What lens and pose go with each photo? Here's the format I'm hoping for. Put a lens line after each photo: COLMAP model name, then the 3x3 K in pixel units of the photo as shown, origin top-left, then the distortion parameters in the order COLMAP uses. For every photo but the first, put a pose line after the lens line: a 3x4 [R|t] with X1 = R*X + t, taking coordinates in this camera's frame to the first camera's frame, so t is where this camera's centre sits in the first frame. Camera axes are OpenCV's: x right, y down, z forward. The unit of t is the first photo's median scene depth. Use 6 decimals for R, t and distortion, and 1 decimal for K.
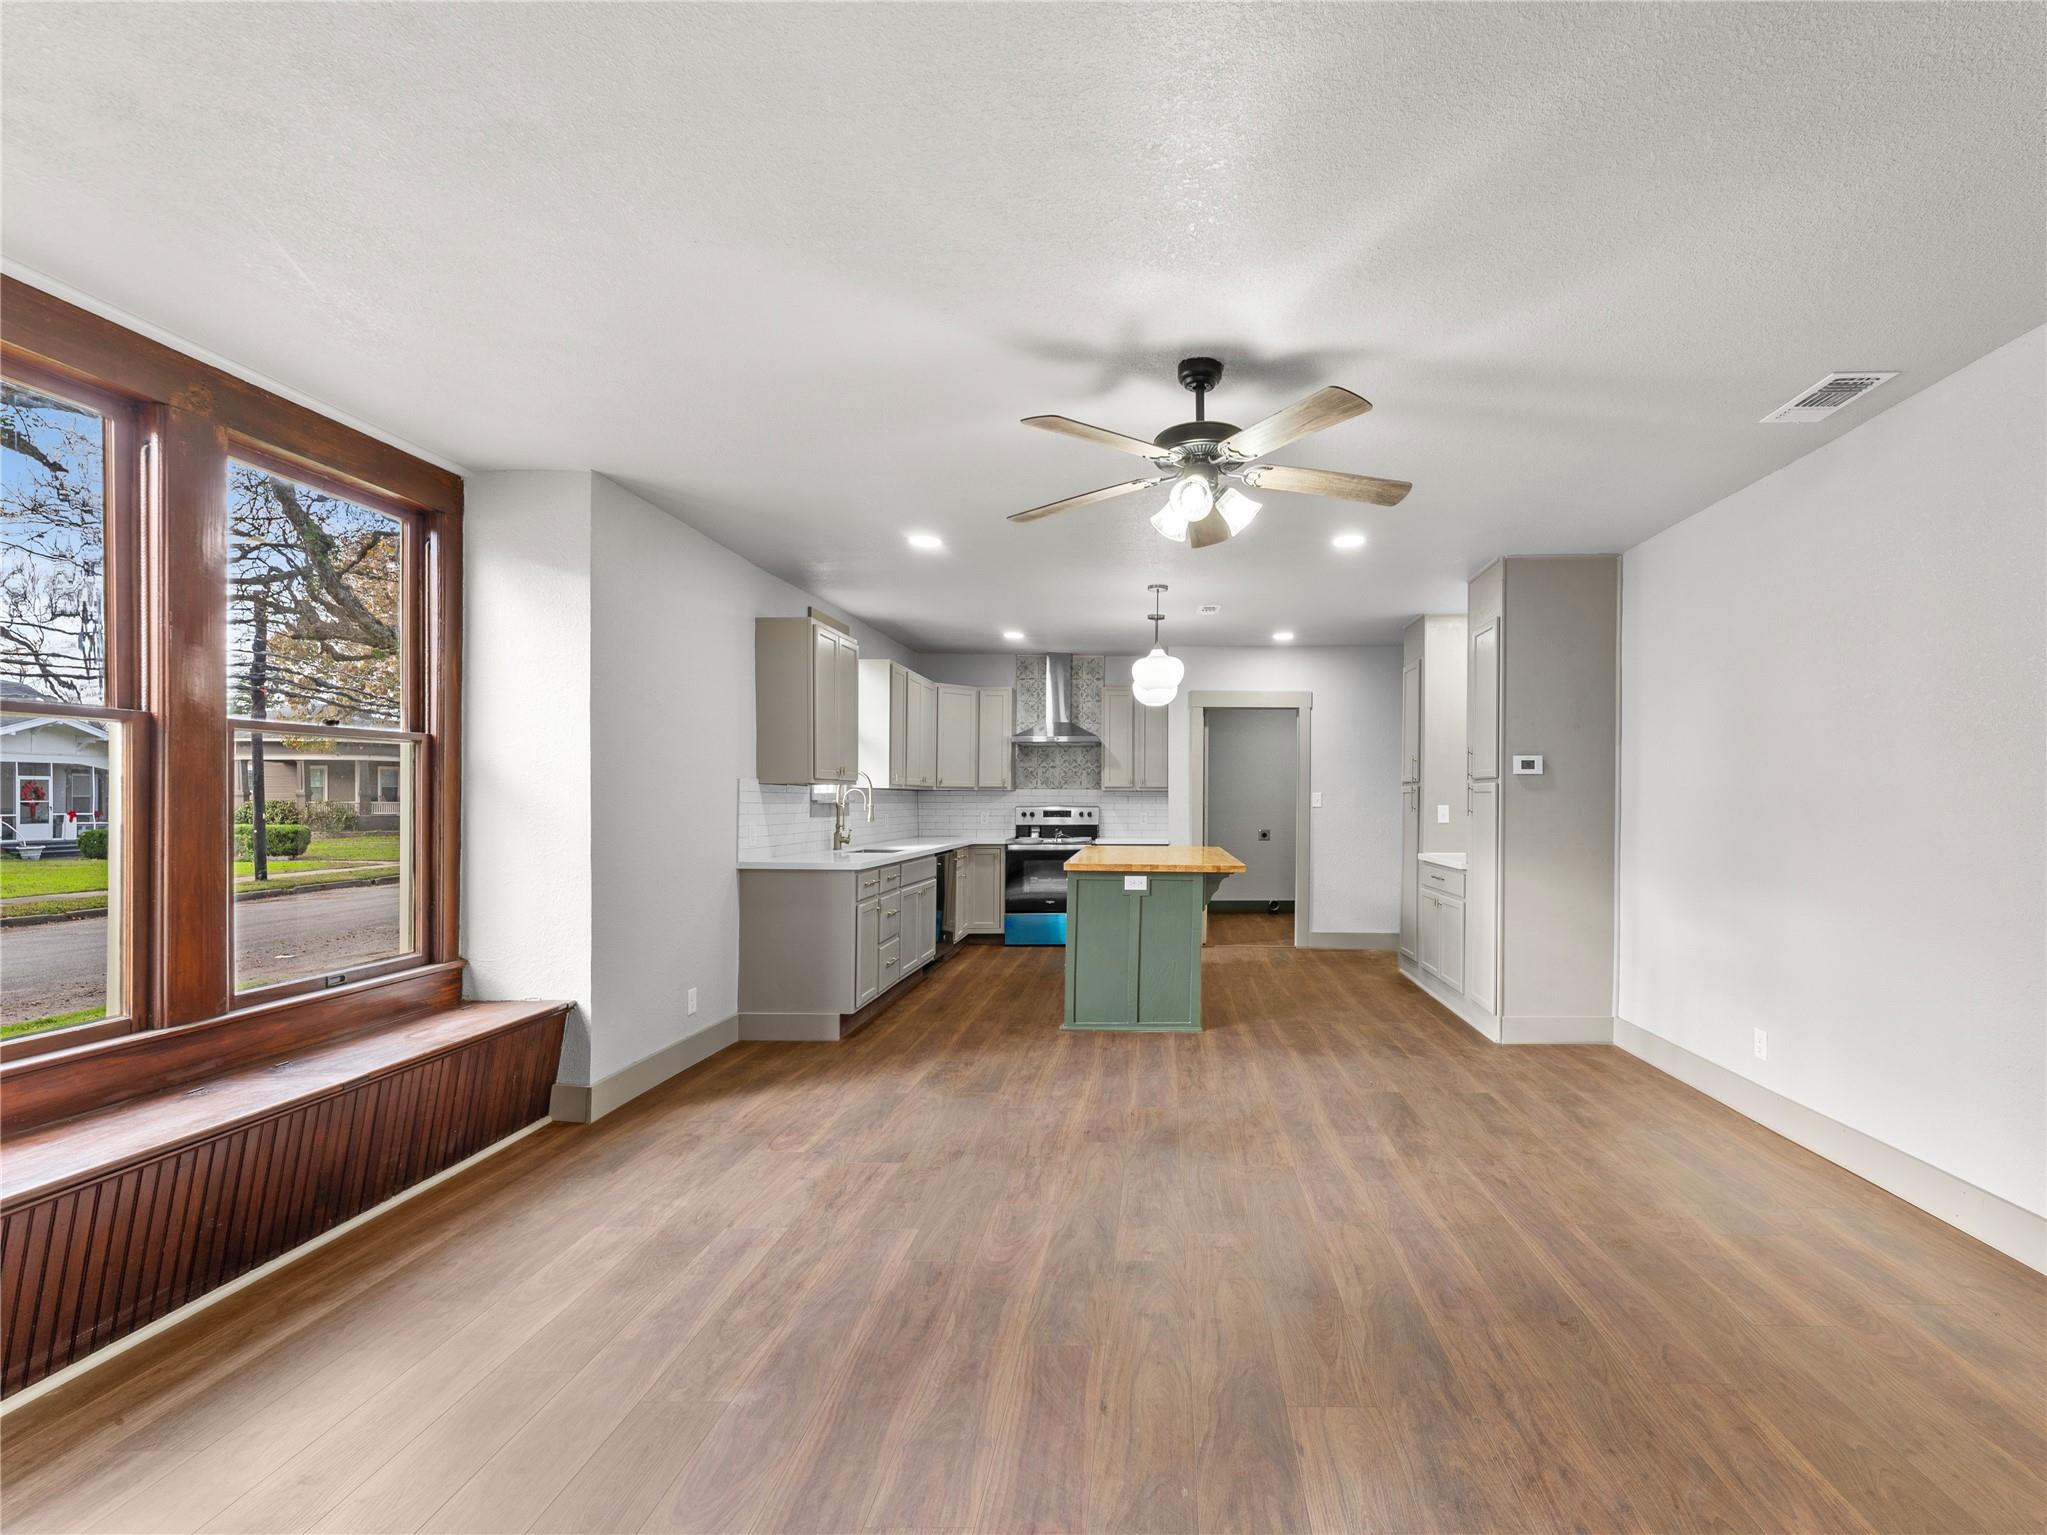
lens RADIAL K [[914.8, 0, 1022.5], [0, 914.8, 790.9], [0, 0, 1]] dist [0.000031, -0.000201]
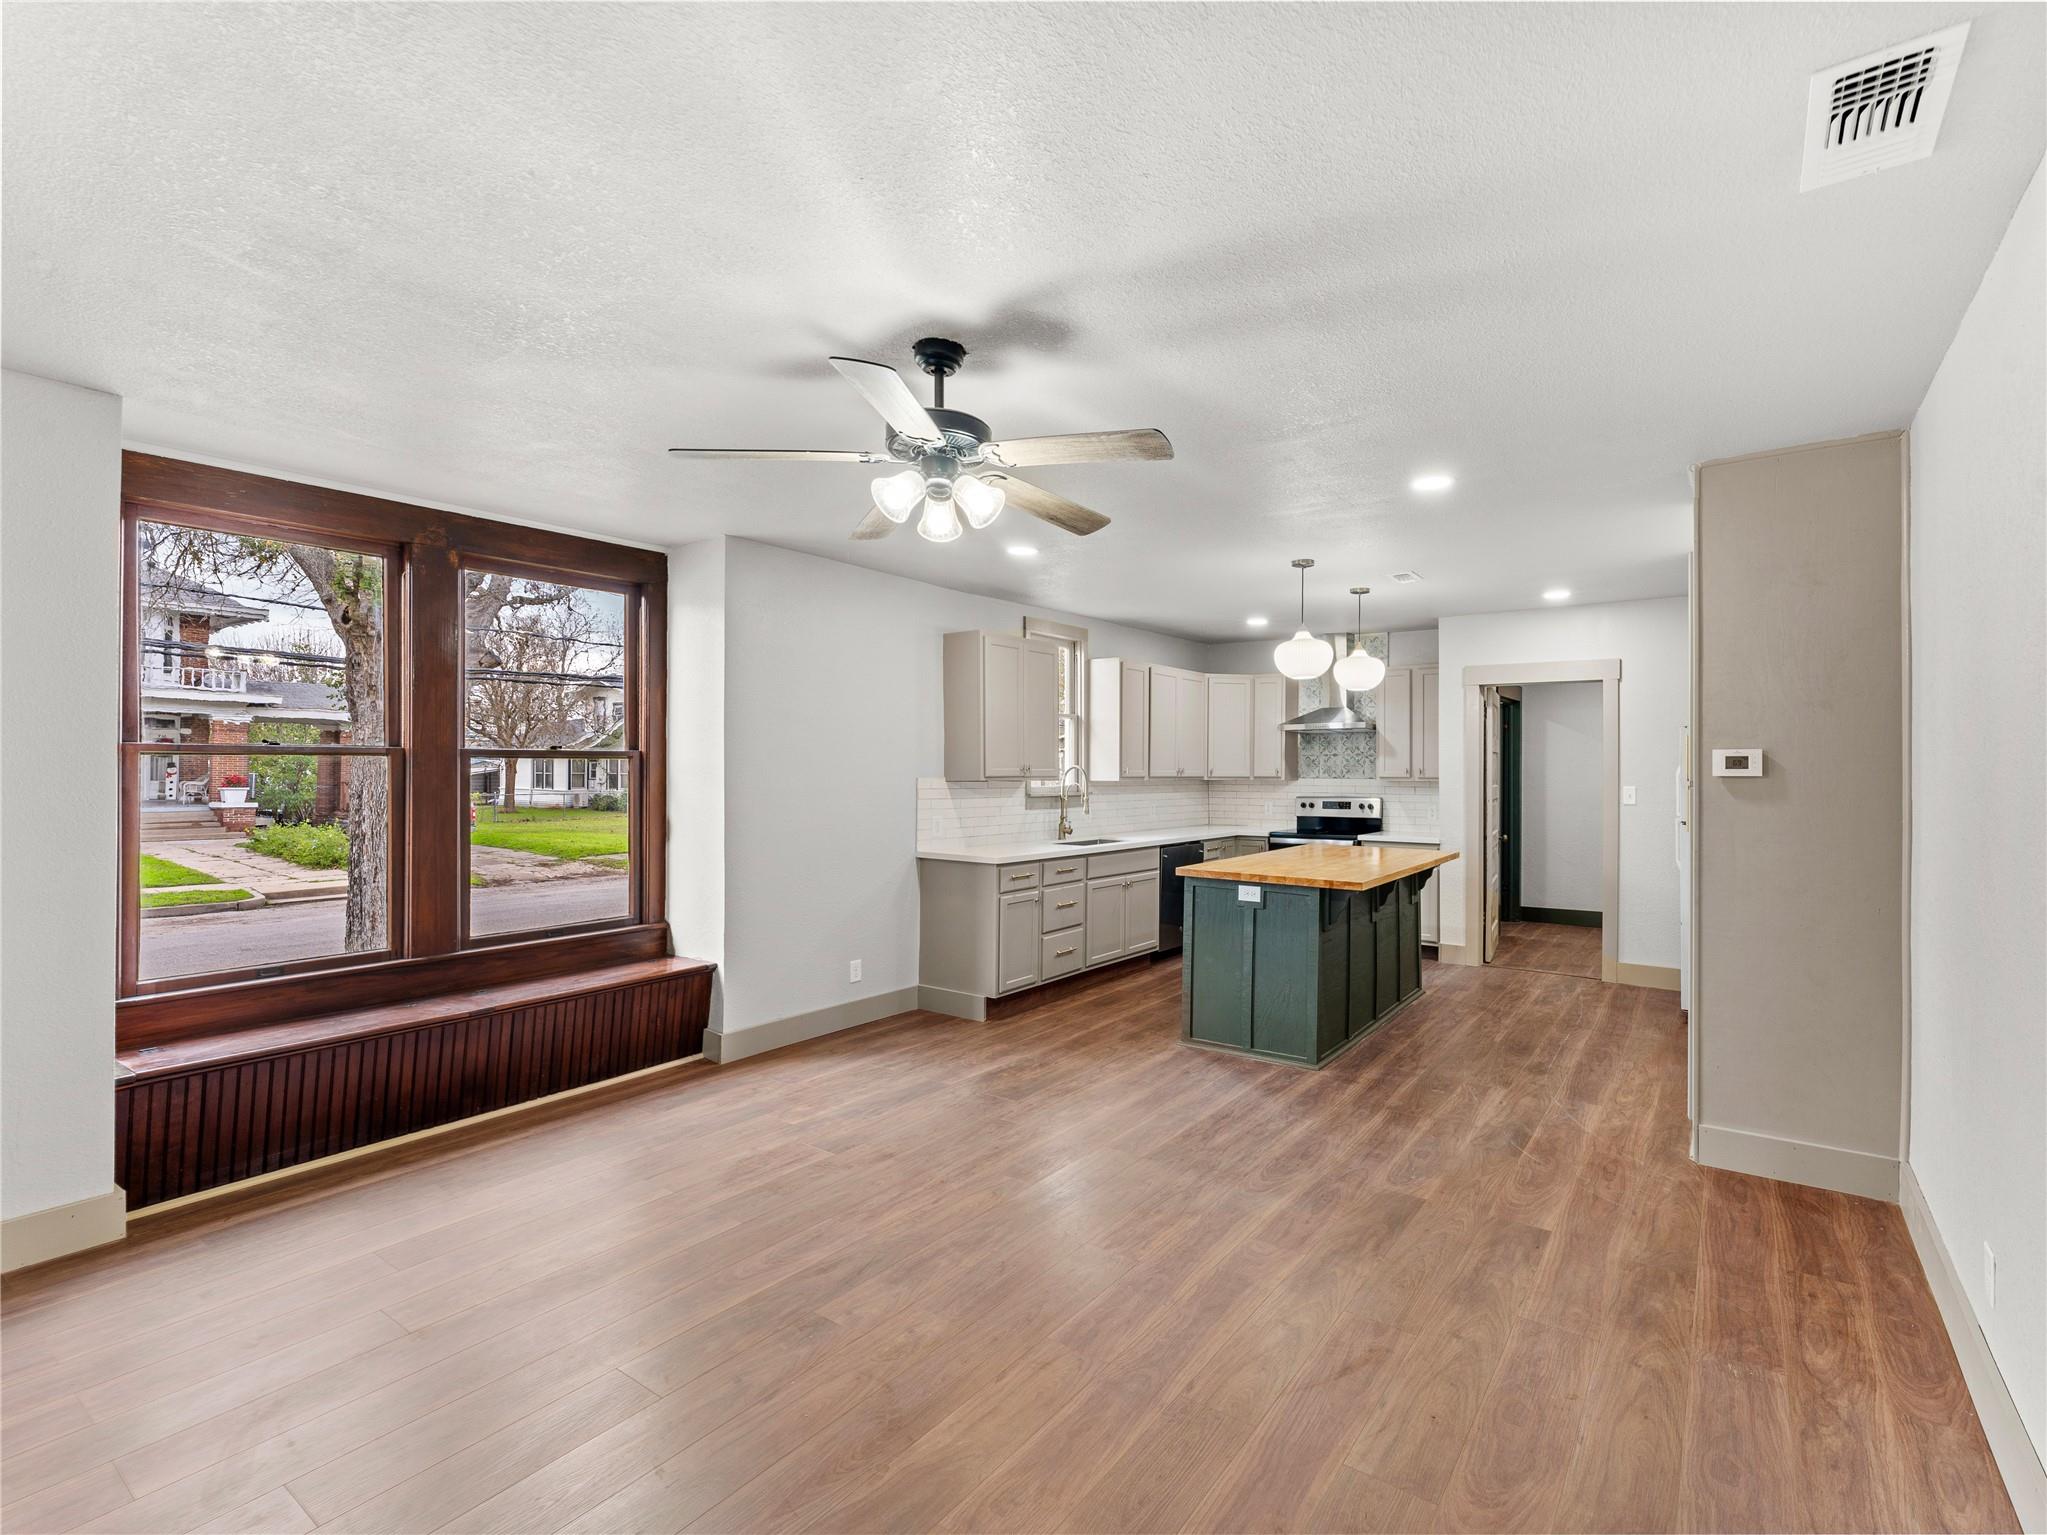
lens RADIAL K [[852.1, 0, 1080.9], [0, 852.1, 762.5], [0, 0, 1]] dist [0.001308, 0.000147]
pose [[0.869656, -0.009257, -0.493572, 0.400773], [0.007506, 0.999957, -0.005531, -0.026191], [0.493601, 0.001105, 0.869688, 0.184958]]
